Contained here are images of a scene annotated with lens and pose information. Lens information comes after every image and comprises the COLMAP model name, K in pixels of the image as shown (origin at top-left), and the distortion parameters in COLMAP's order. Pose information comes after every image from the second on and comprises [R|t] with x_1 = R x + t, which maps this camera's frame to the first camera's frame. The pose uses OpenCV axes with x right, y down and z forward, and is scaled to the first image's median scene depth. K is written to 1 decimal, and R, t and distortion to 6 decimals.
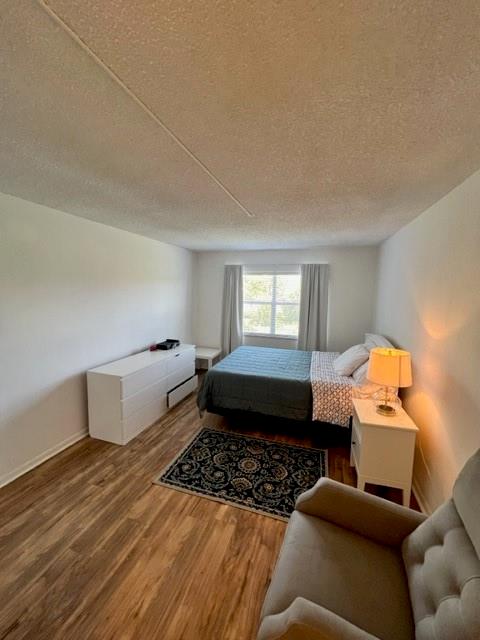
lens RADIAL K [[258.5, 0, 240.9], [0, 258.5, 308.6], [0, 0, 1]] dist [0.001588, 0.000217]
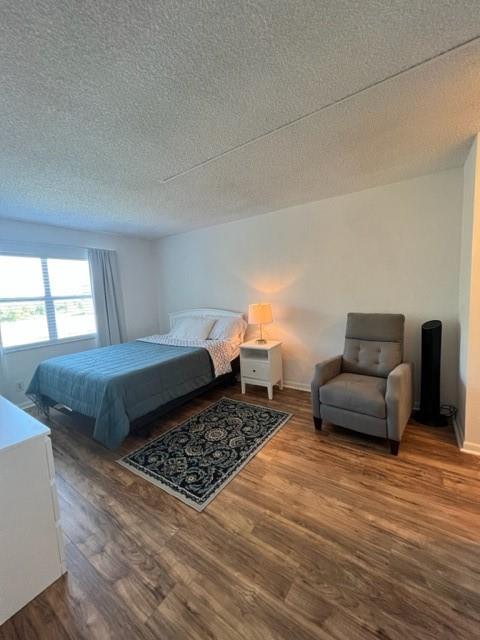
lens RADIAL K [[256.1, 0, 241.0], [0, 256.1, 317.2], [0, 0, 1]] dist [-0.000142, 0.000700]
pose [[0.286156, -0.132145, 0.949027, -0.889346], [0.126400, 0.986995, 0.099319, 0.062720], [-0.949810, 0.091536, 0.299137, 0.594333]]
